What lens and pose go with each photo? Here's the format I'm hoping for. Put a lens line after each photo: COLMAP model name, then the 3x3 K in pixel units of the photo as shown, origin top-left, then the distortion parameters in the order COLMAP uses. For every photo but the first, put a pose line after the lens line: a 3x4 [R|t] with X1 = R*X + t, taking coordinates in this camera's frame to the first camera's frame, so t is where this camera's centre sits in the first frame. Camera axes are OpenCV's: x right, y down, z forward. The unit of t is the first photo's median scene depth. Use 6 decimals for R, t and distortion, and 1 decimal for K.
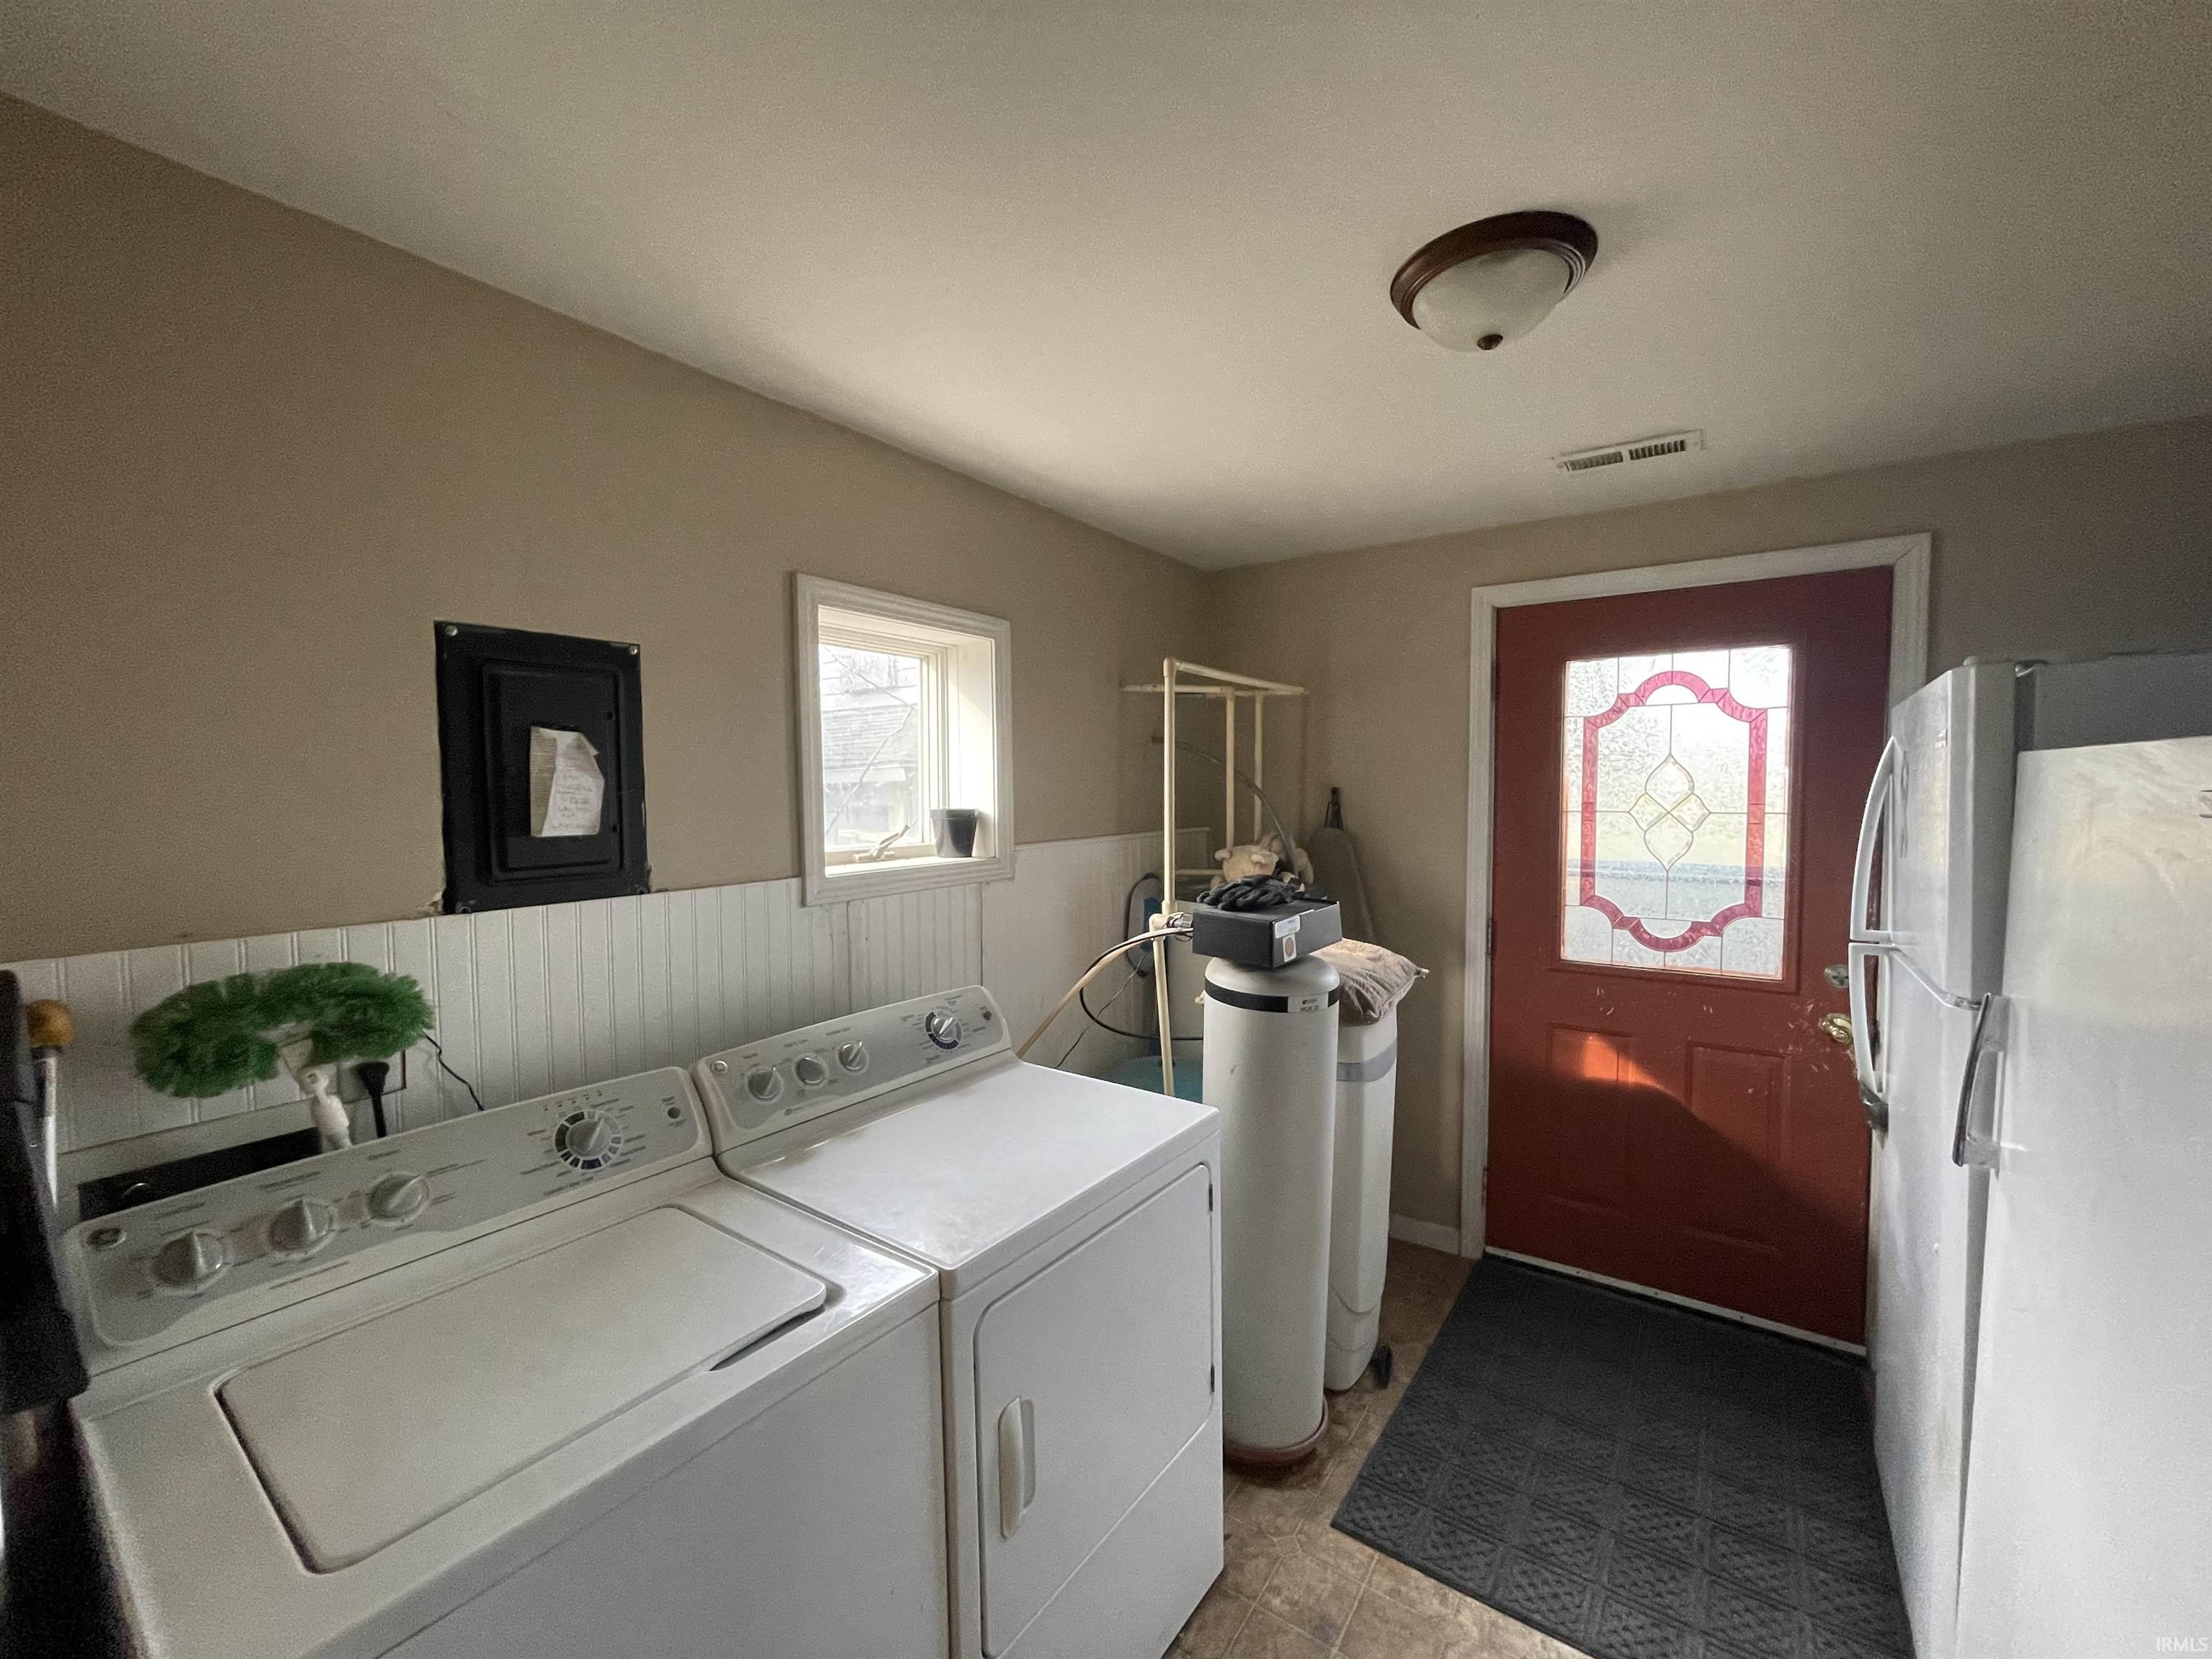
lens RADIAL K [[886.0, 0, 1096.2], [0, 886.0, 829.7], [0, 0, 1]] dist [-0.000783, -0.000360]
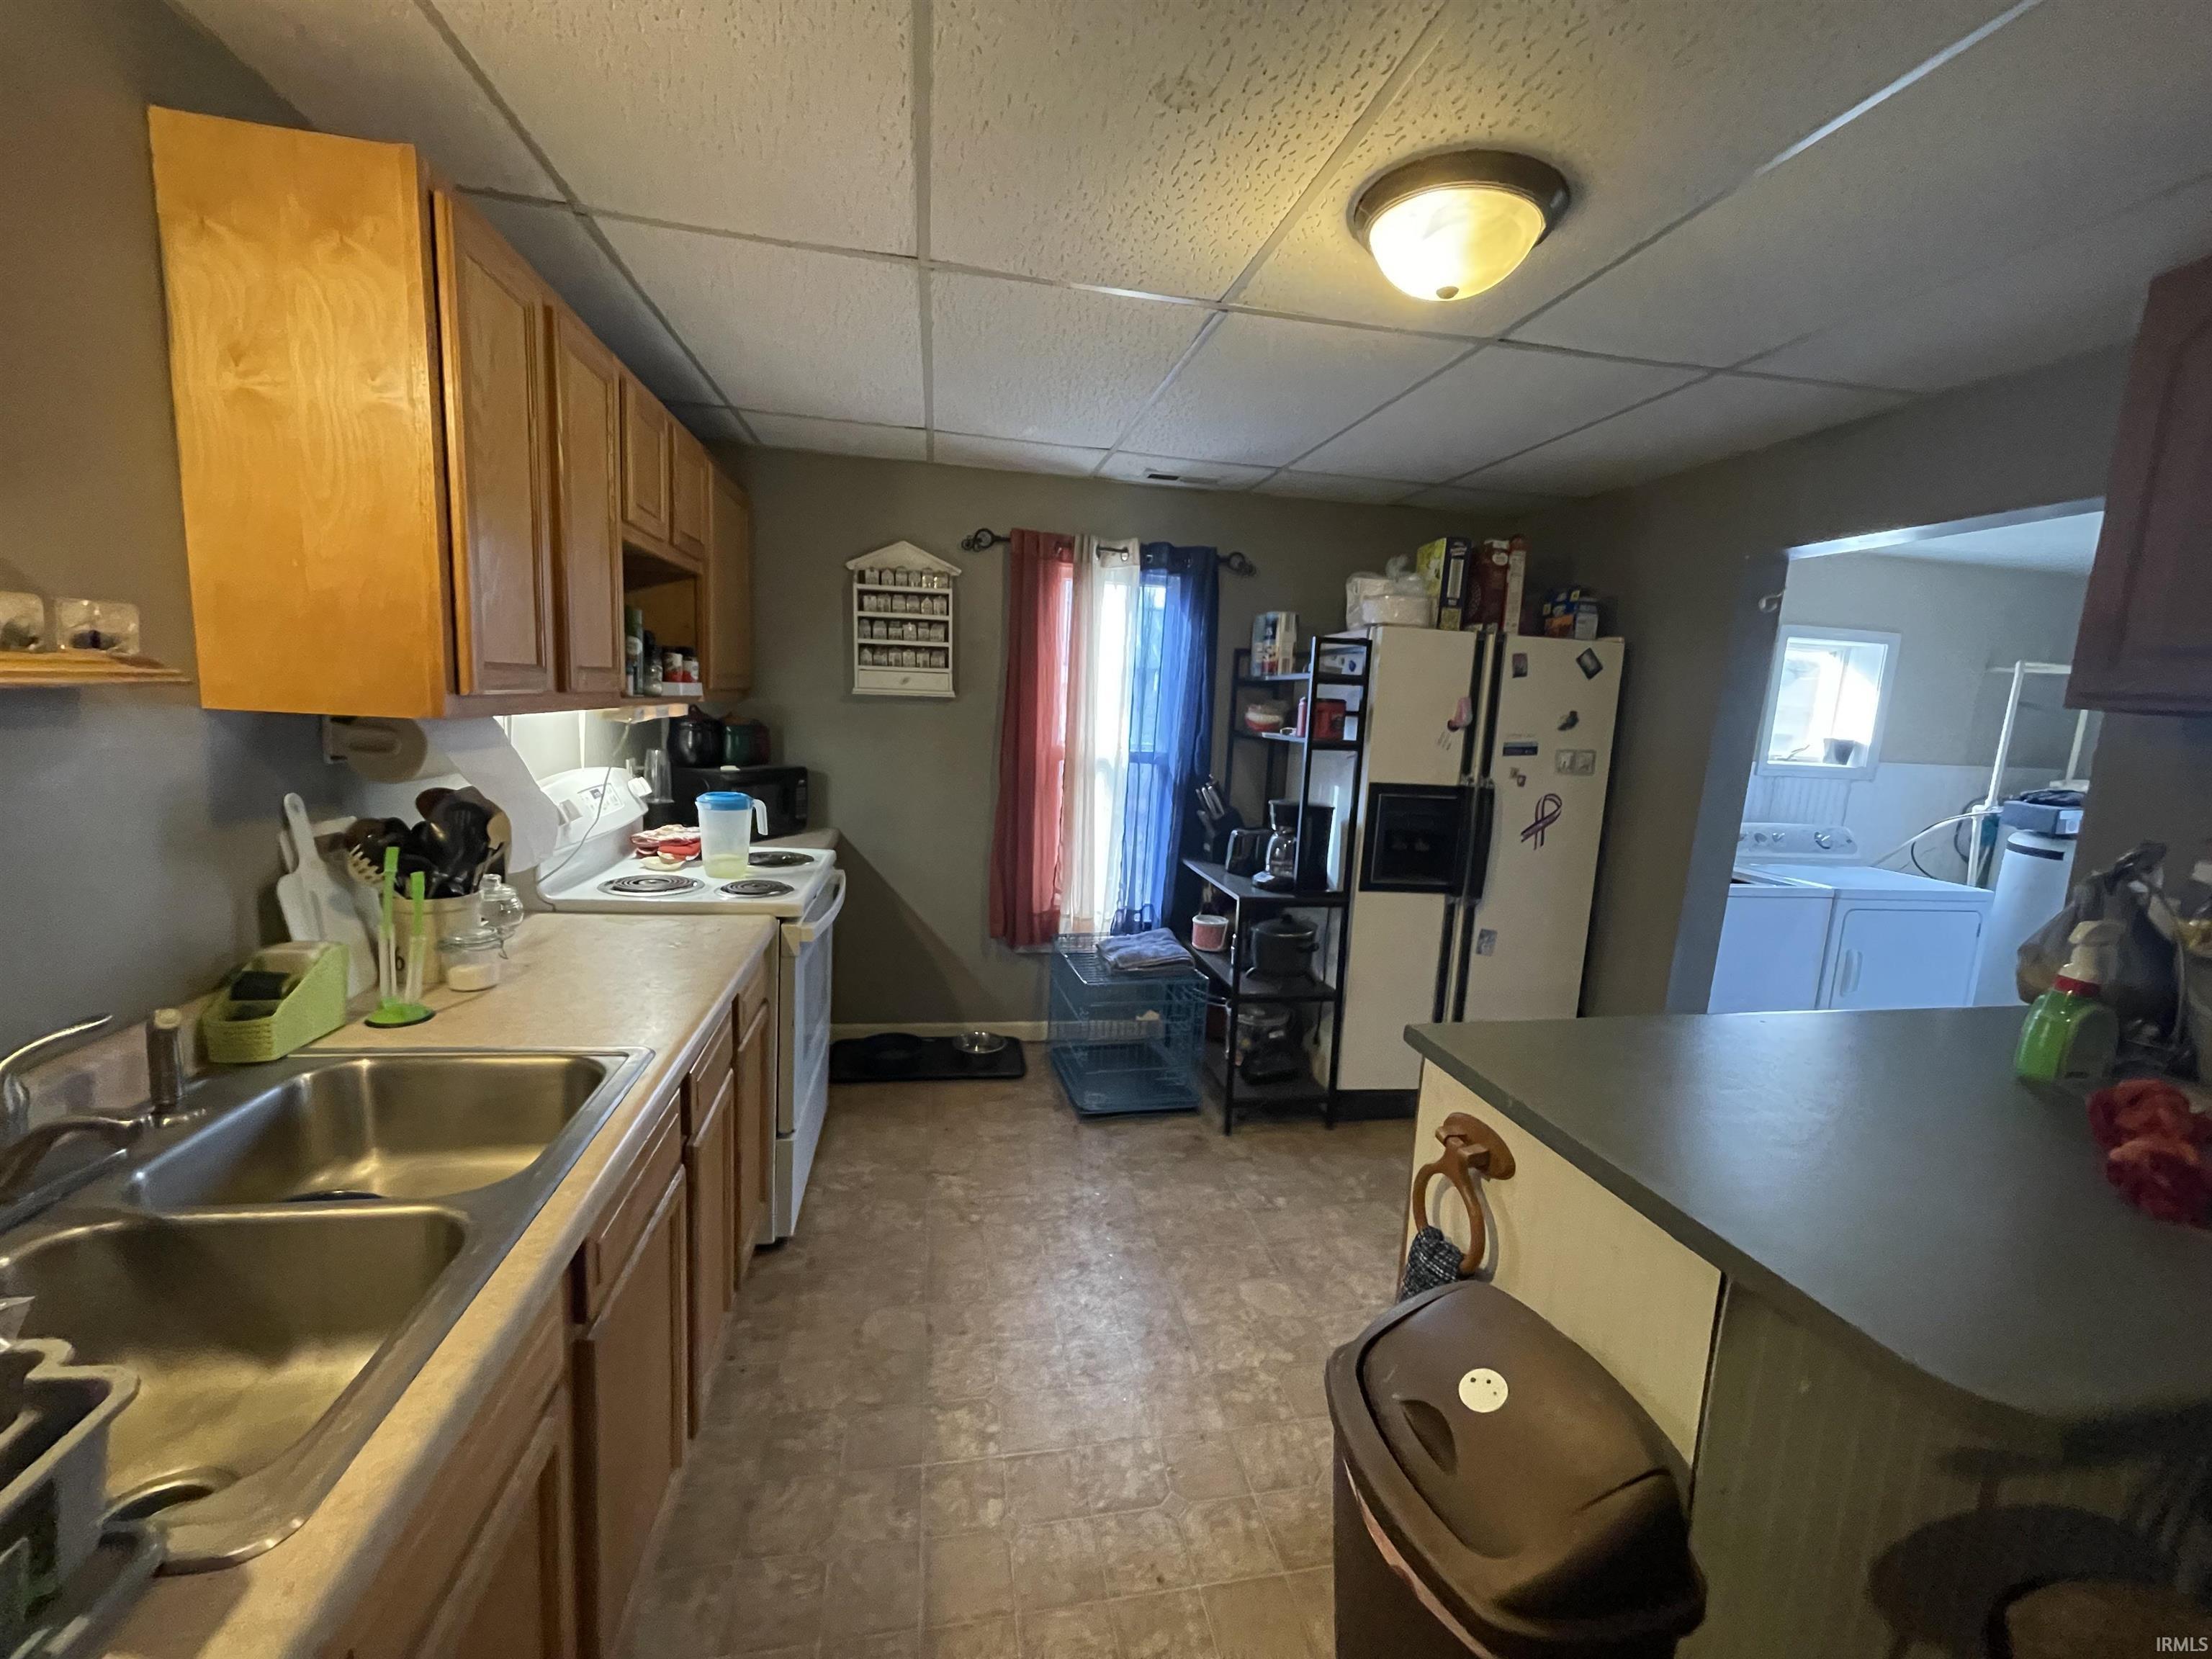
lens RADIAL K [[886.0, 0, 1096.2], [0, 886.0, 829.7], [0, 0, 1]] dist [-0.000783, -0.000360]
pose [[0.718519, 0.150786, -0.678965, 0.006899], [-0.095655, 0.988363, 0.118270, 0.089719], [0.688898, -0.020033, 0.724582, -1.327723]]
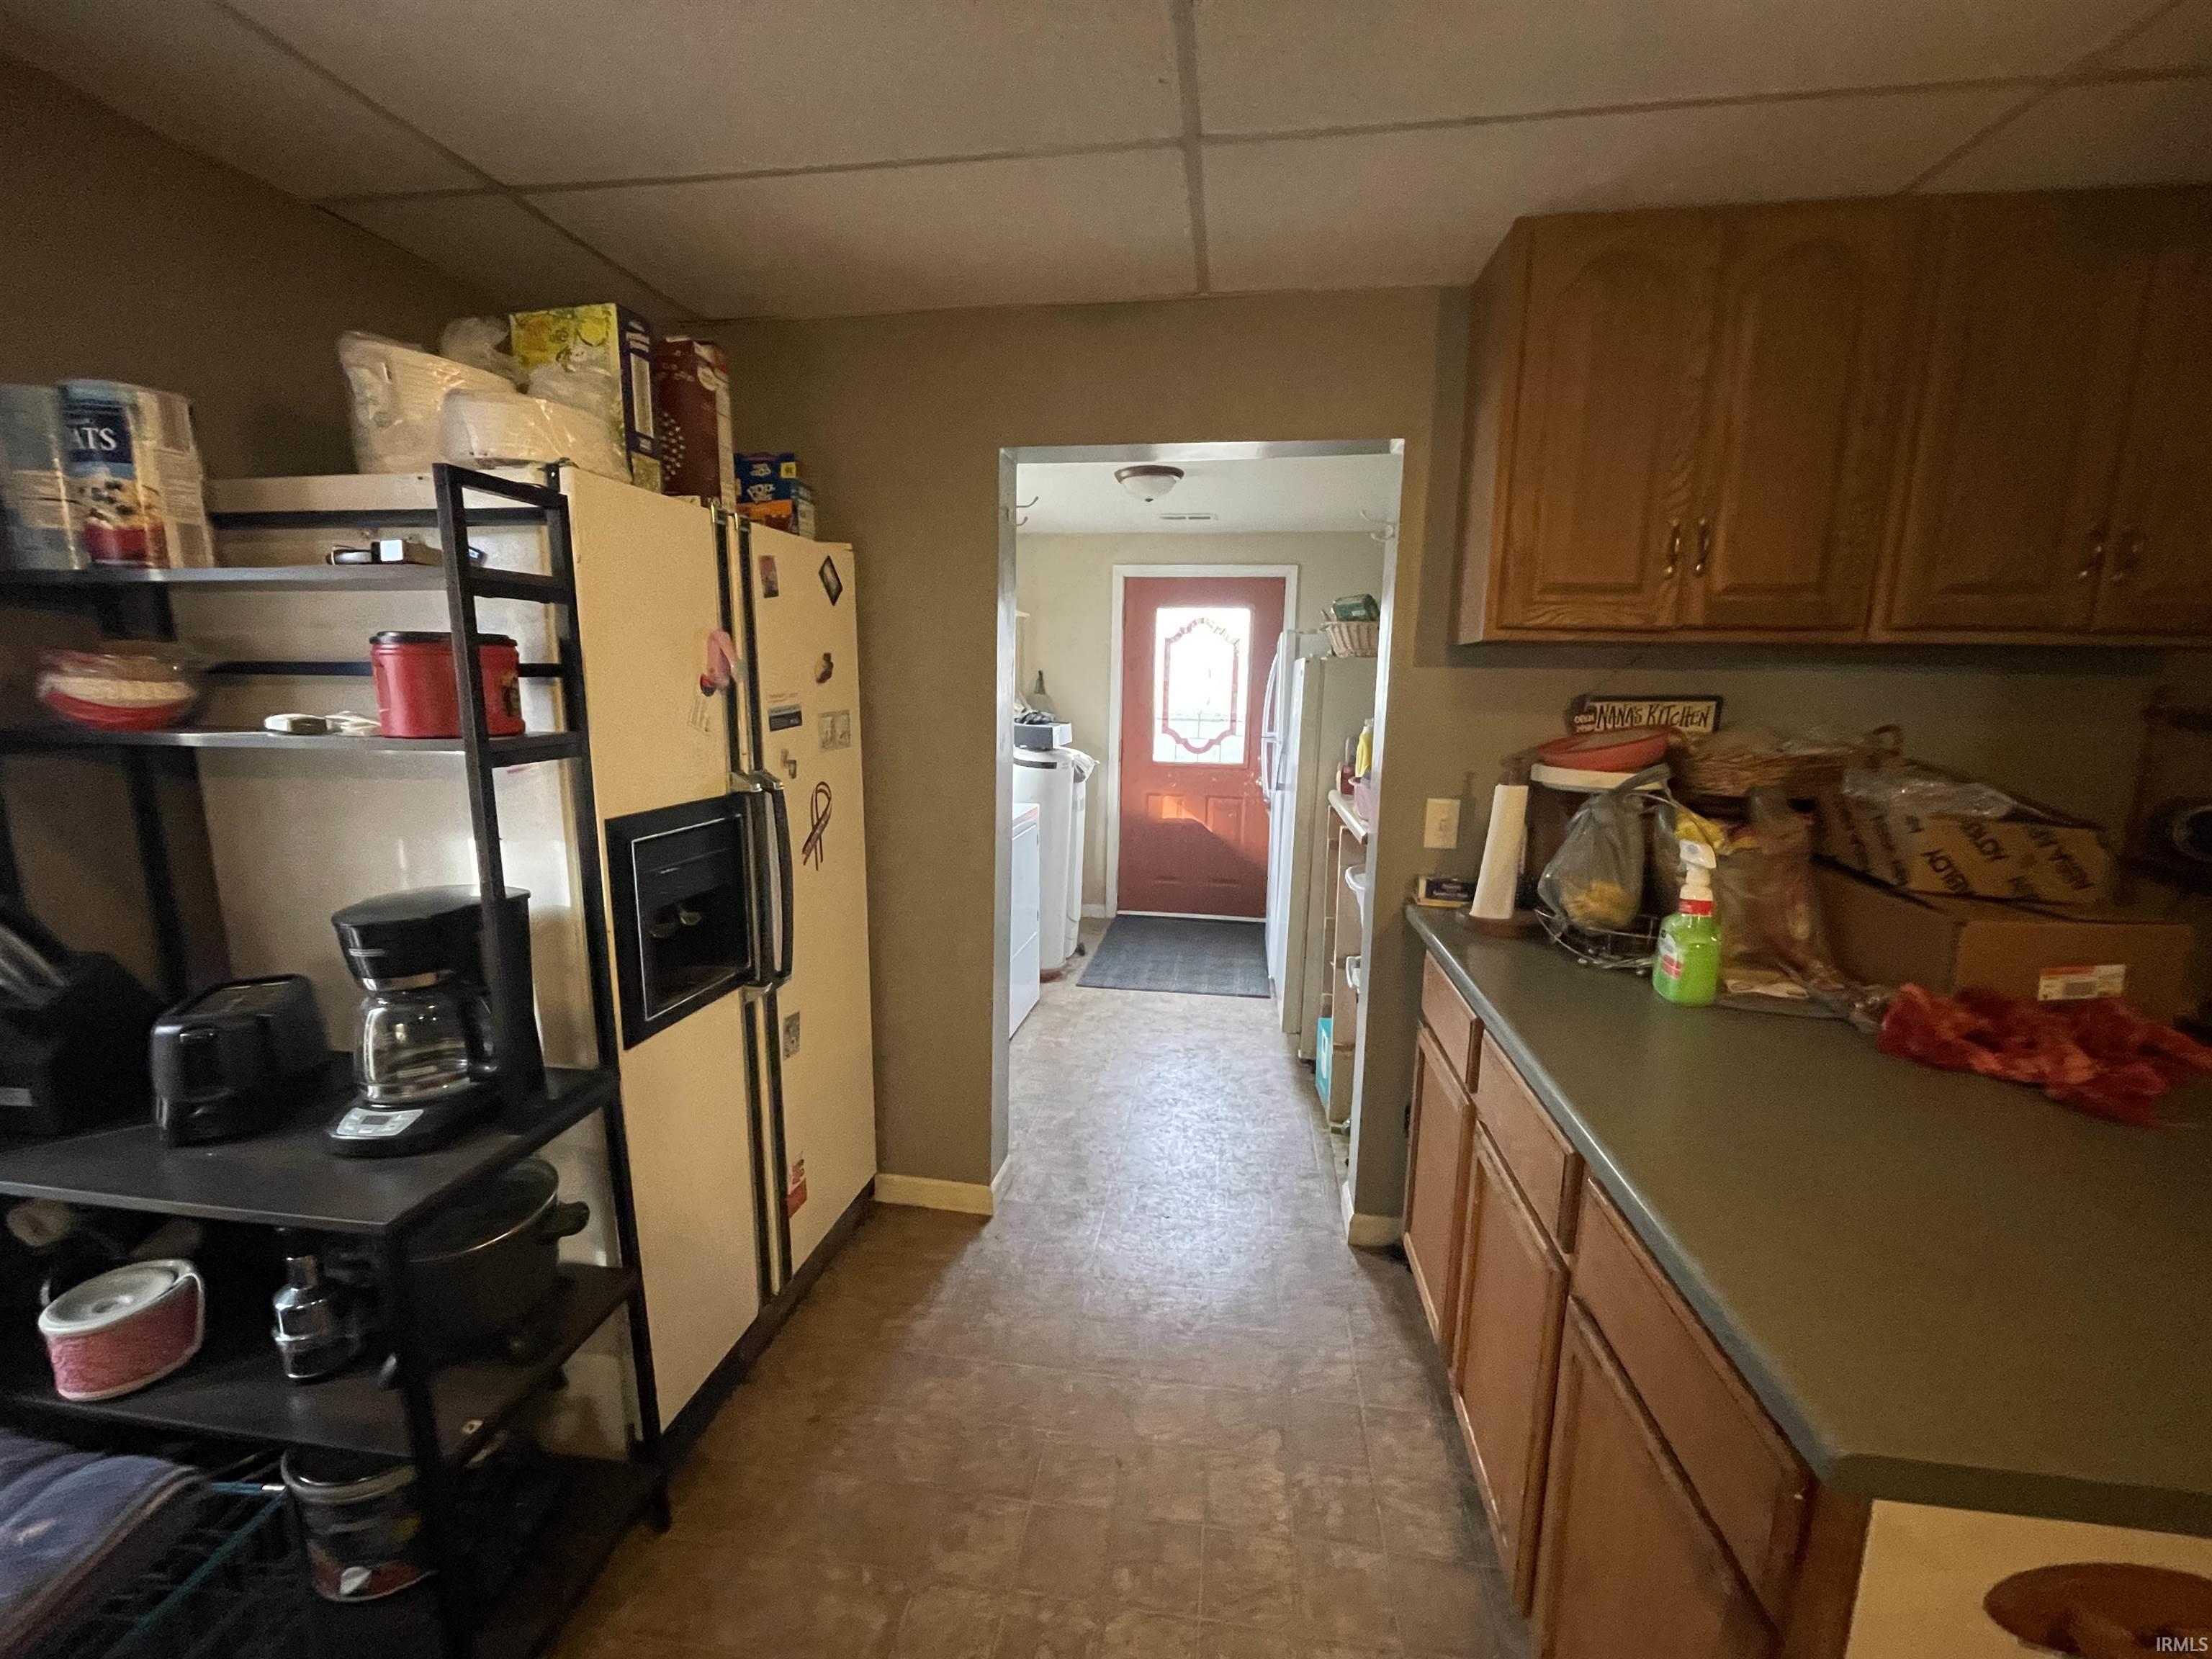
lens RADIAL K [[898.2, 0, 1107.8], [0, 898.2, 821.1], [0, 0, 1]] dist [0.002385, 0.000497]
pose [[0.888513, -0.047986, 0.456335, -0.542041], [-0.001101, 0.994291, 0.106699, 0.073330], [-0.458850, -0.095306, 0.883388, -0.821530]]
